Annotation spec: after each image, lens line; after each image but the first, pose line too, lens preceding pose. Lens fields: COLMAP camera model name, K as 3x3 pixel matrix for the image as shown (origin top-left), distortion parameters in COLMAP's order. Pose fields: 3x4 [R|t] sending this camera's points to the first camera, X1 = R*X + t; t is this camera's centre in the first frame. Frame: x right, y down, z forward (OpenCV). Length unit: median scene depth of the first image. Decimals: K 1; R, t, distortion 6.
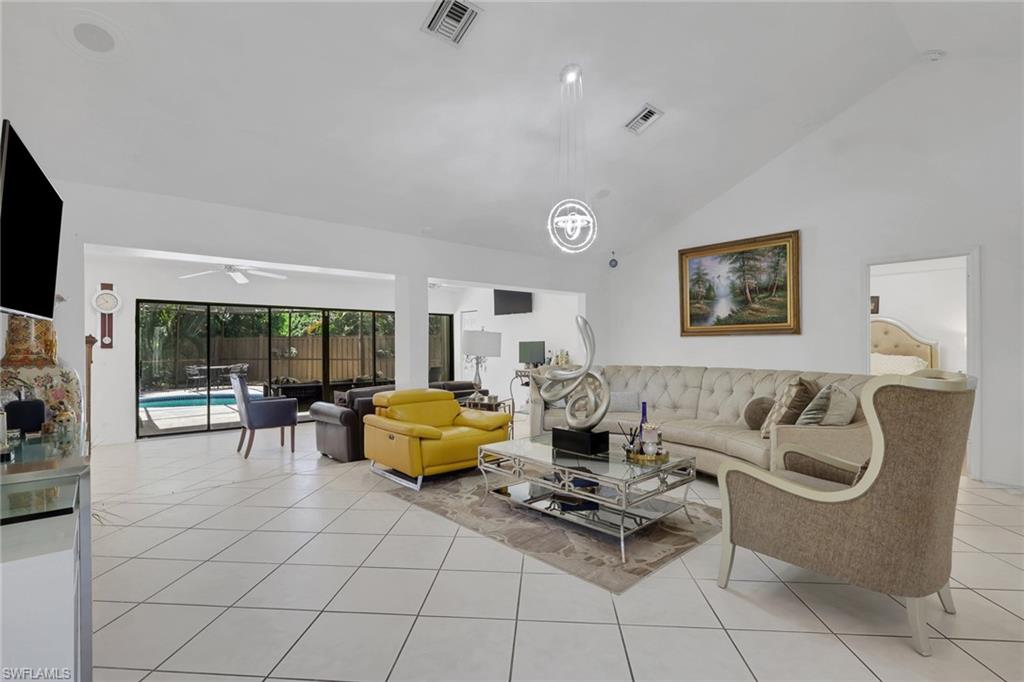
lens RADIAL K [[500.4, 0, 508.3], [0, 500.4, 344.5], [0, 0, 1]] dist [0.002132, 0.000078]
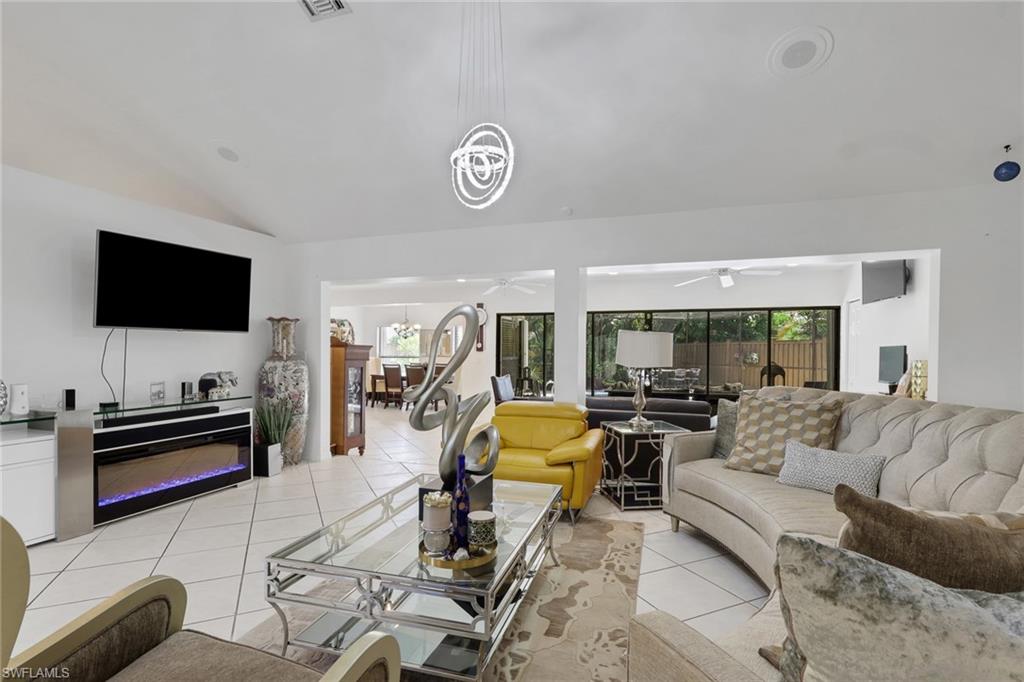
lens RADIAL K [[502.5, 0, 511.0], [0, 502.5, 355.3], [0, 0, 1]] dist [0.022631, -0.000027]
pose [[0.492910, 0.015359, -0.869945, 0.327771], [-0.005132, 0.999878, 0.014745, -0.001535], [0.870065, -0.002803, 0.492929, 0.321780]]
